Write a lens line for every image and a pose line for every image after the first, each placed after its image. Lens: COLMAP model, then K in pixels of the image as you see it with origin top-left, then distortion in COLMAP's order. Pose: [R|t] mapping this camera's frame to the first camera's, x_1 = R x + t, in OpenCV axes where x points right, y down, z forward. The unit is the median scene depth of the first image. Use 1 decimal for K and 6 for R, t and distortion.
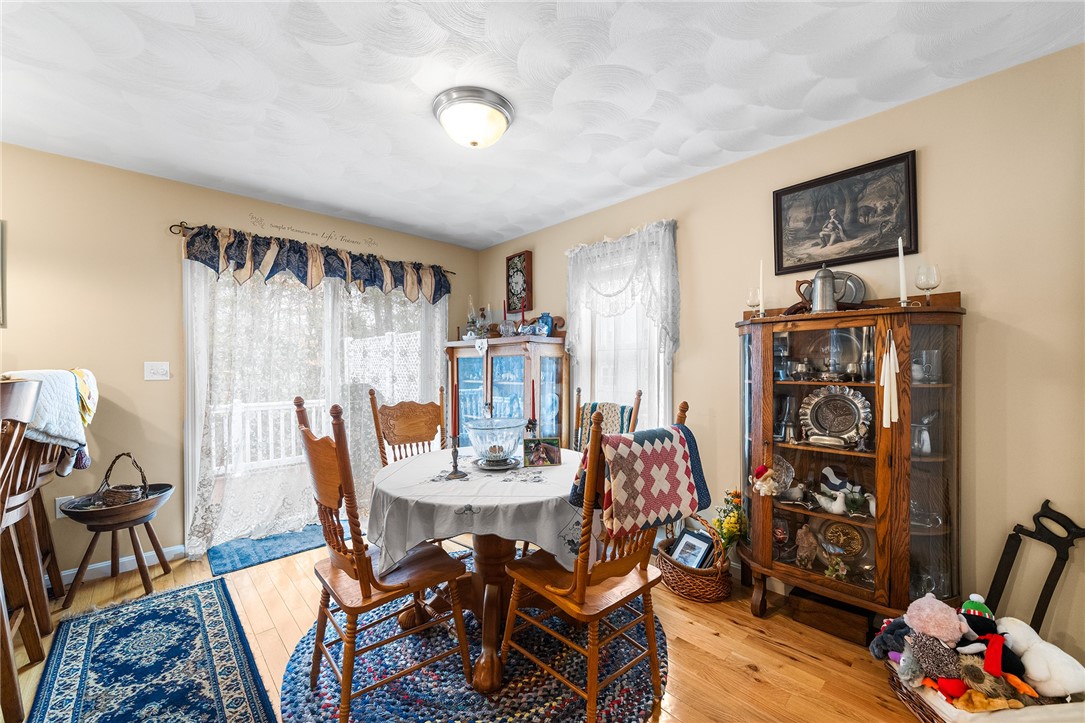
lens RADIAL K [[421.1, 0, 538.7], [0, 421.1, 367.8], [0, 0, 1]] dist [-0.002150, -0.000086]
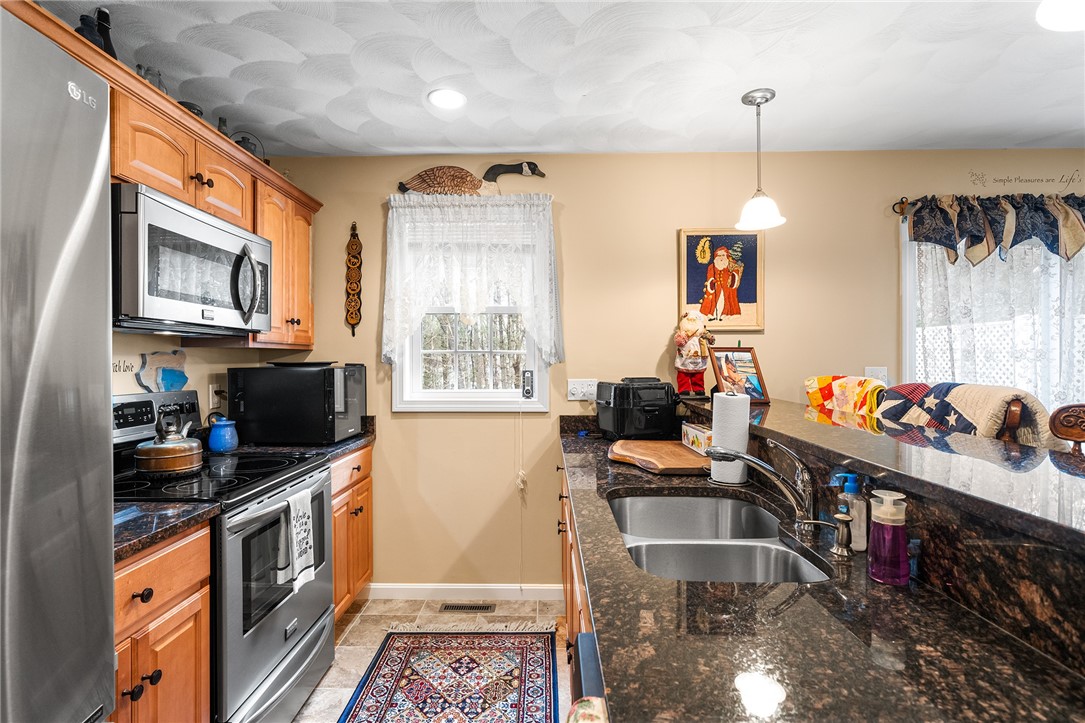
lens RADIAL K [[528.9, 0, 536.2], [0, 528.9, 359.5], [0, 0, 1]] dist [0.001740, -0.000275]
pose [[0.714363, 0.002534, -0.699771, -0.698141], [-0.003255, 0.999995, 0.000298, -0.029236], [0.699768, 0.002065, 0.714367, -0.273020]]
